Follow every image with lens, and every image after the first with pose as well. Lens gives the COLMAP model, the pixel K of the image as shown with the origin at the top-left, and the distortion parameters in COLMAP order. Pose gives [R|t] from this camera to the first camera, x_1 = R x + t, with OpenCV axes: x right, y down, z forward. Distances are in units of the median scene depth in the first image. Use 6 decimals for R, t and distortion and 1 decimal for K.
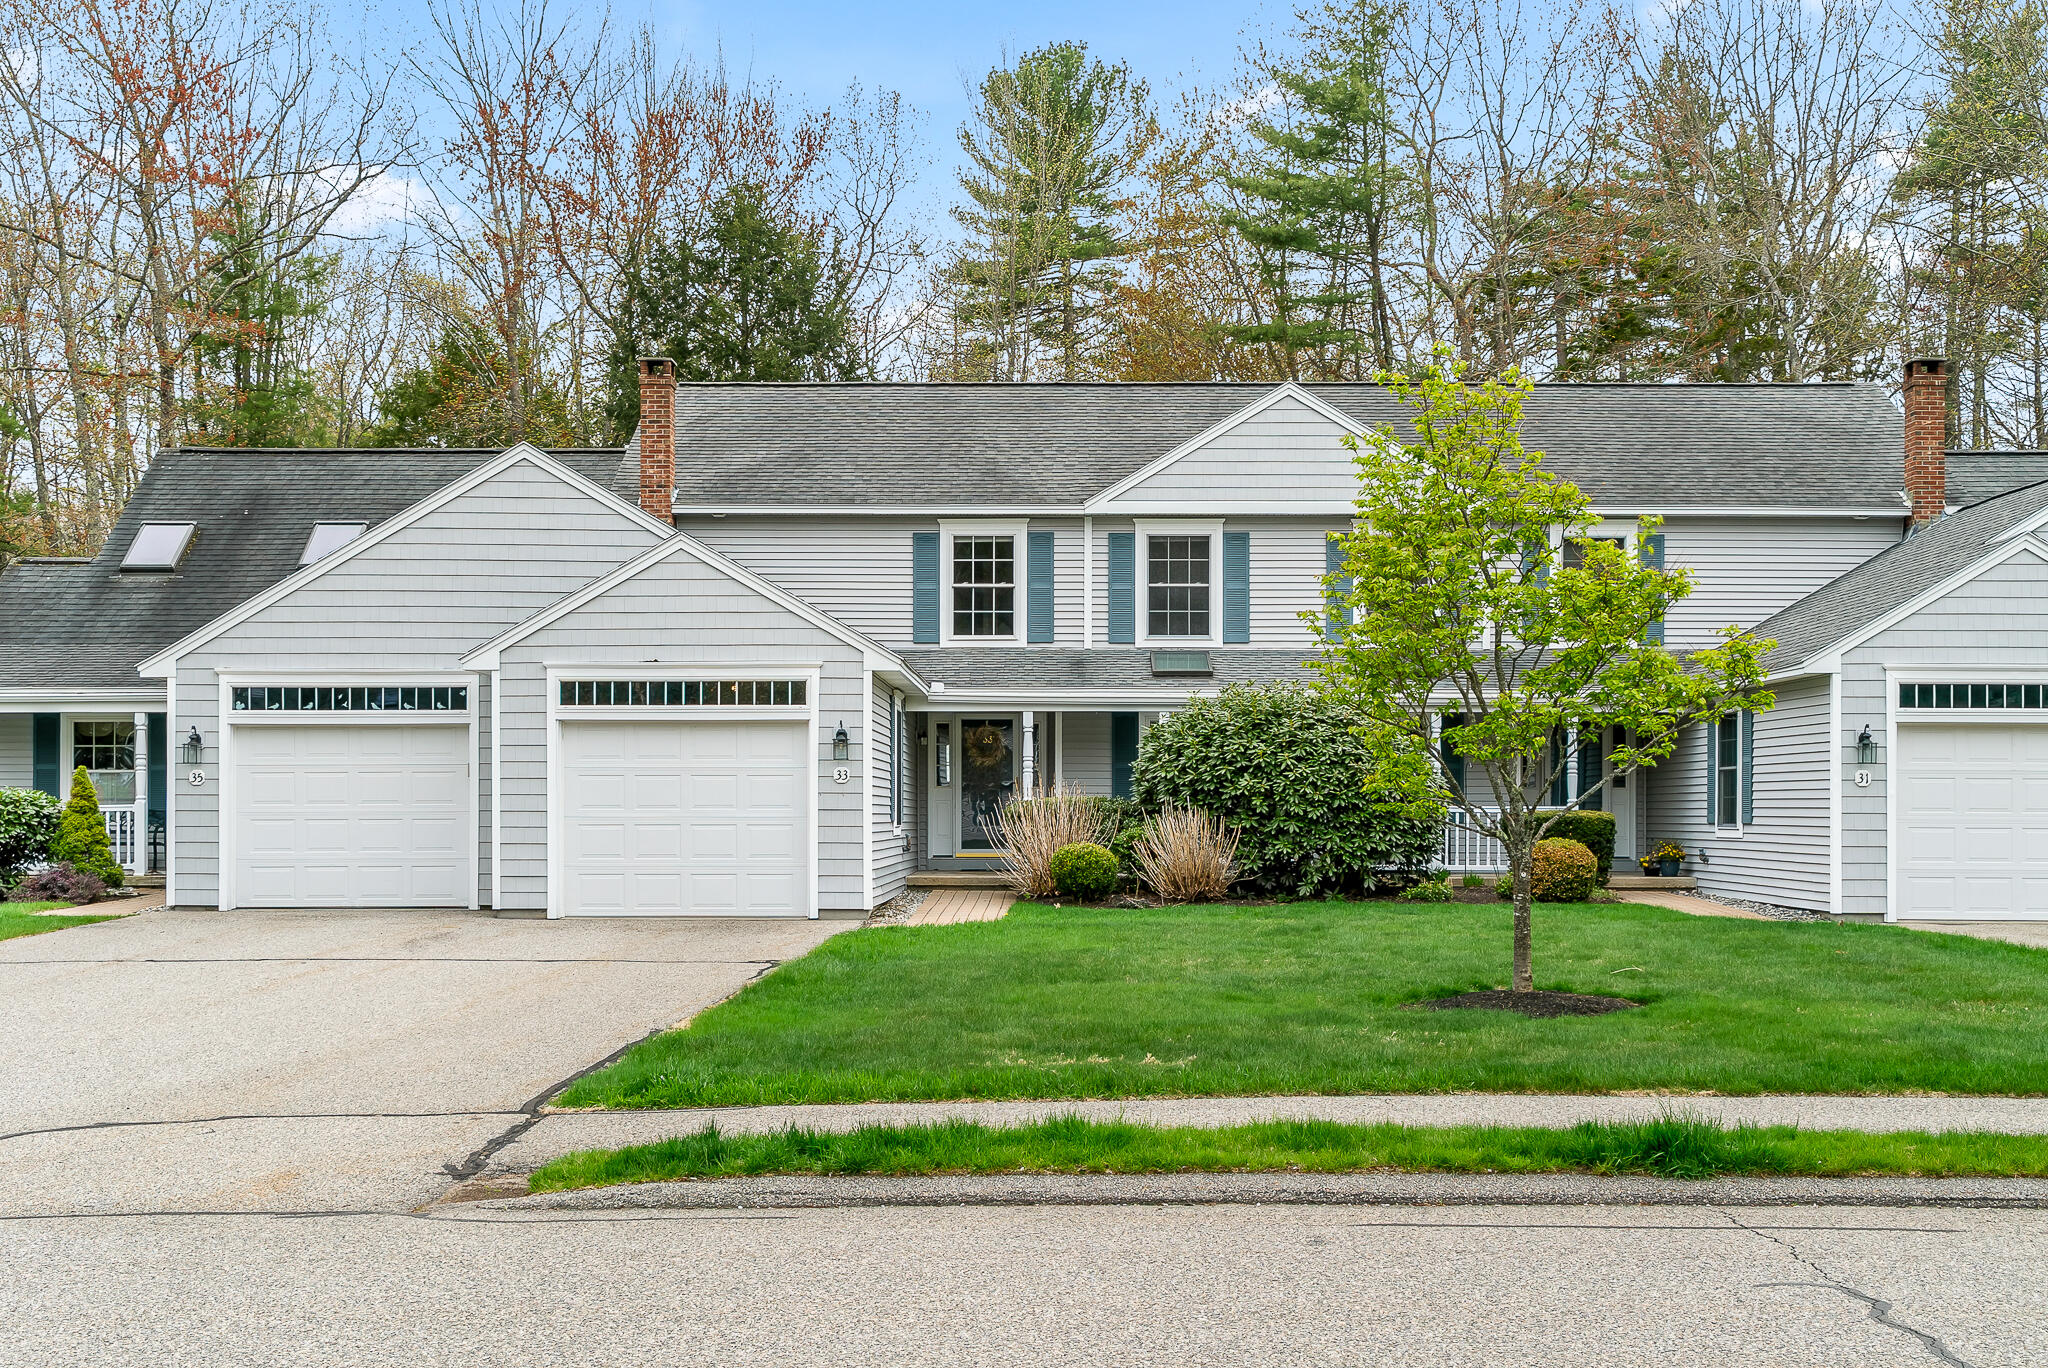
lens RADIAL K [[2313.1, 0, 1025.5], [0, 2313.1, 686.4], [0, 0, 1]] dist [-0.000527, 0.000000]
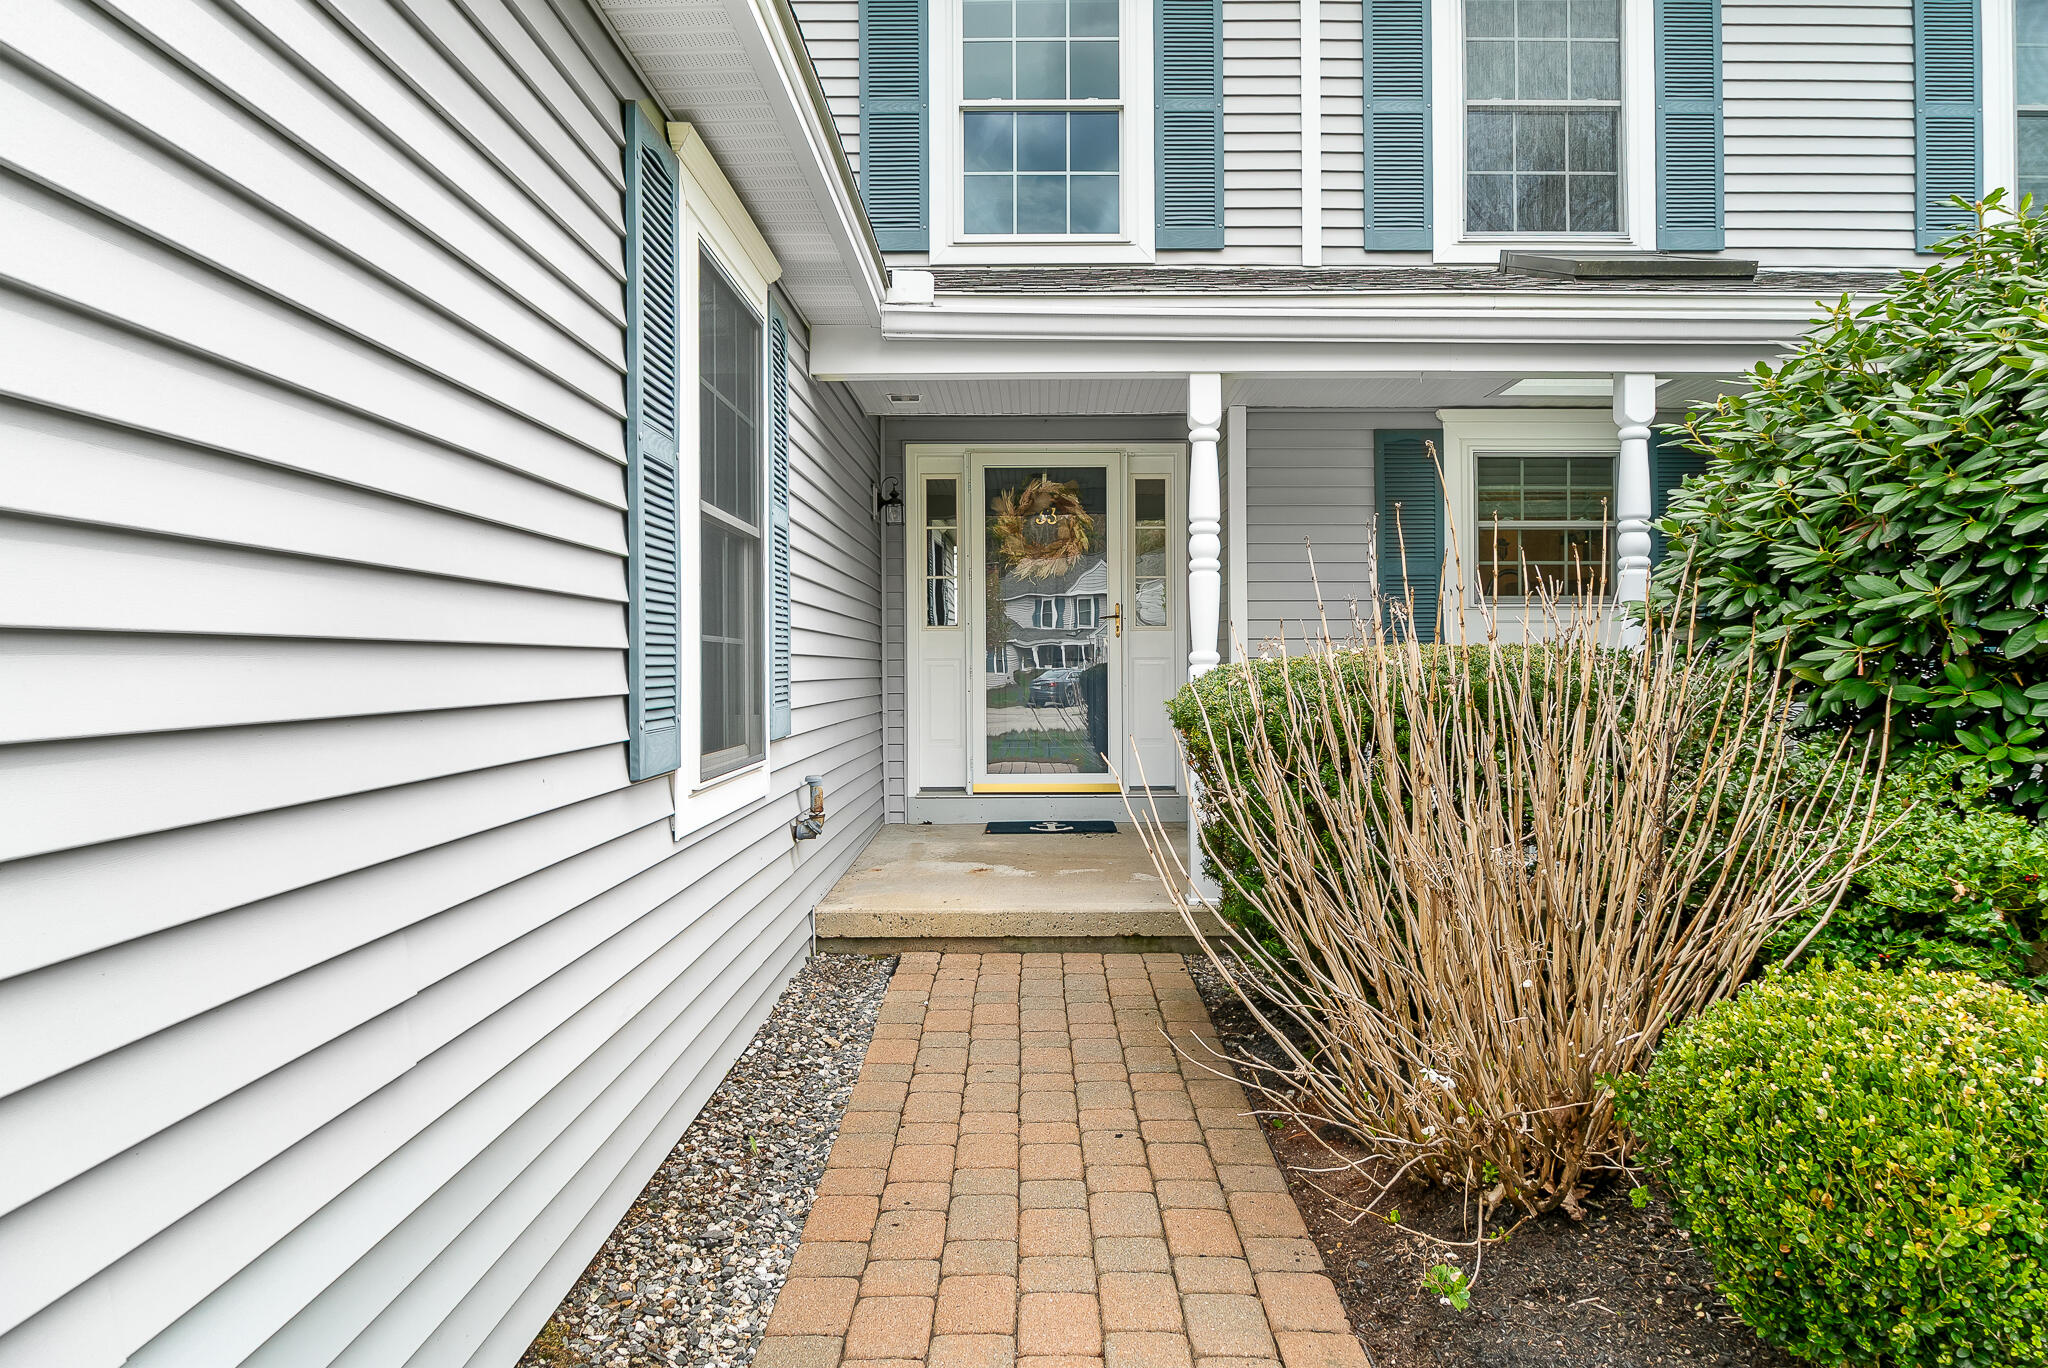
lens RADIAL K [[1418.6, 0, 1027.4], [0, 1418.6, 676.7], [0, 0, 1]] dist [-0.000860, -0.000272]
pose [[0.999962, -0.003581, 0.007923, -0.022723], [0.003022, 0.997586, 0.069382, 0.035625], [-0.008152, -0.069356, 0.997559, 0.755697]]
